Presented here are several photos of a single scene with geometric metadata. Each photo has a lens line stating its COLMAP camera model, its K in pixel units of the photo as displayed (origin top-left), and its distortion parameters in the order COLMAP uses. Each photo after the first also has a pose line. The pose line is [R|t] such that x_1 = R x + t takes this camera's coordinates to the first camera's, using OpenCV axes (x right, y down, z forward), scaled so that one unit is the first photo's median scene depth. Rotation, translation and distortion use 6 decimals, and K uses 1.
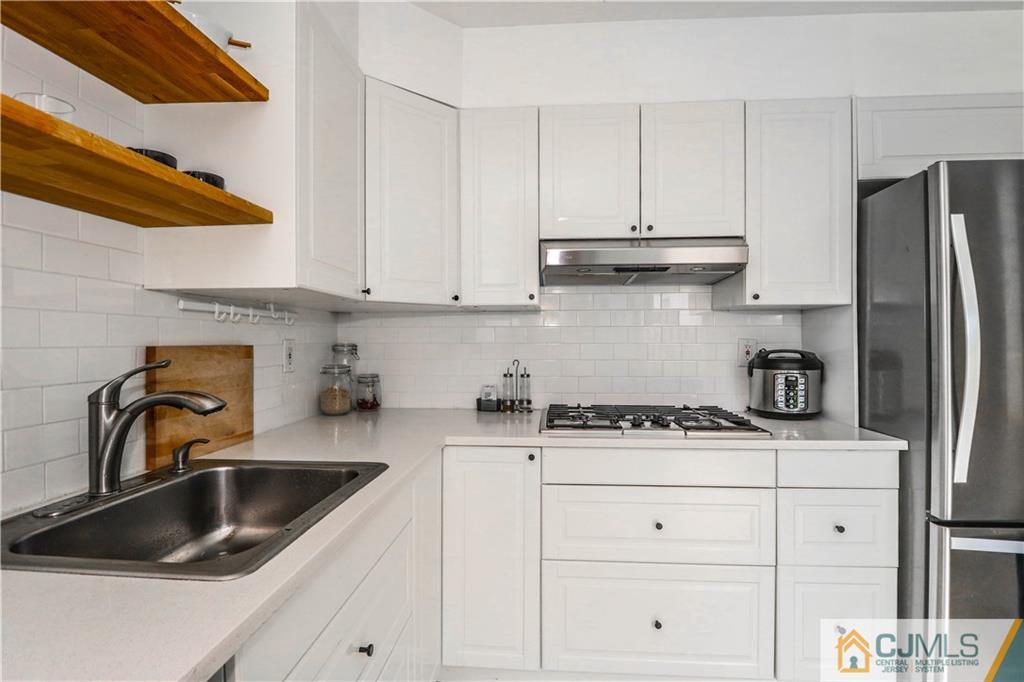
lens RADIAL K [[484.7, 0, 505.7], [0, 484.7, 338.0], [0, 0, 1]] dist [-0.001126, -0.009988]
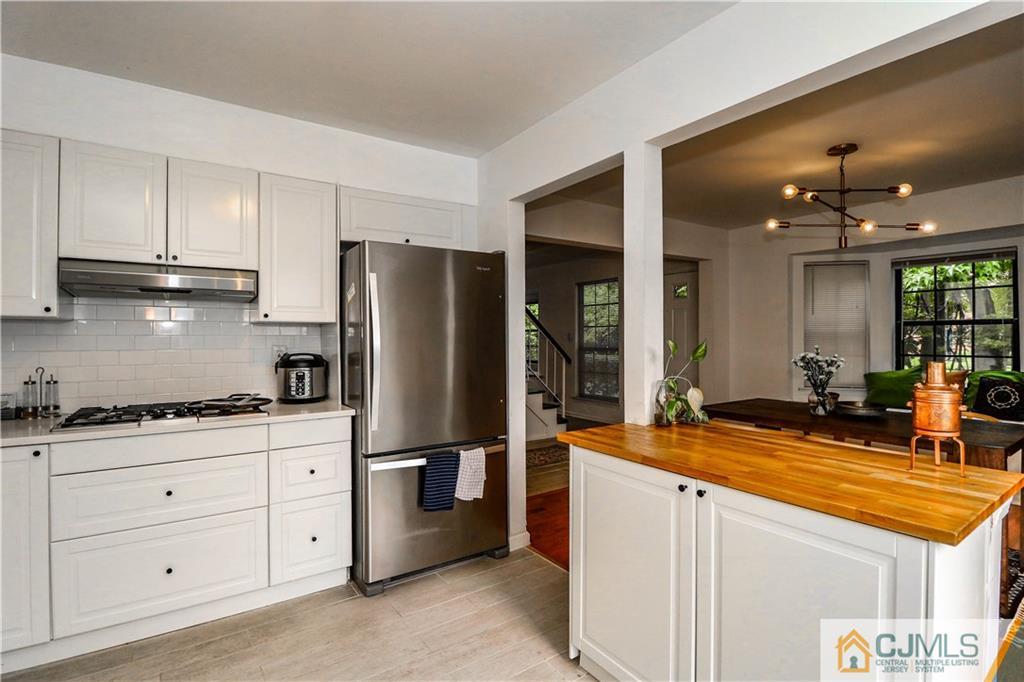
lens RADIAL K [[484.7, 0, 505.7], [0, 484.7, 338.0], [0, 0, 1]] dist [-0.001126, -0.009988]
pose [[0.781486, 0.001506, 0.623921, 0.183338], [0.000357, 0.999996, -0.002862, -0.016912], [-0.623923, 0.002460, 0.781482, -0.484311]]
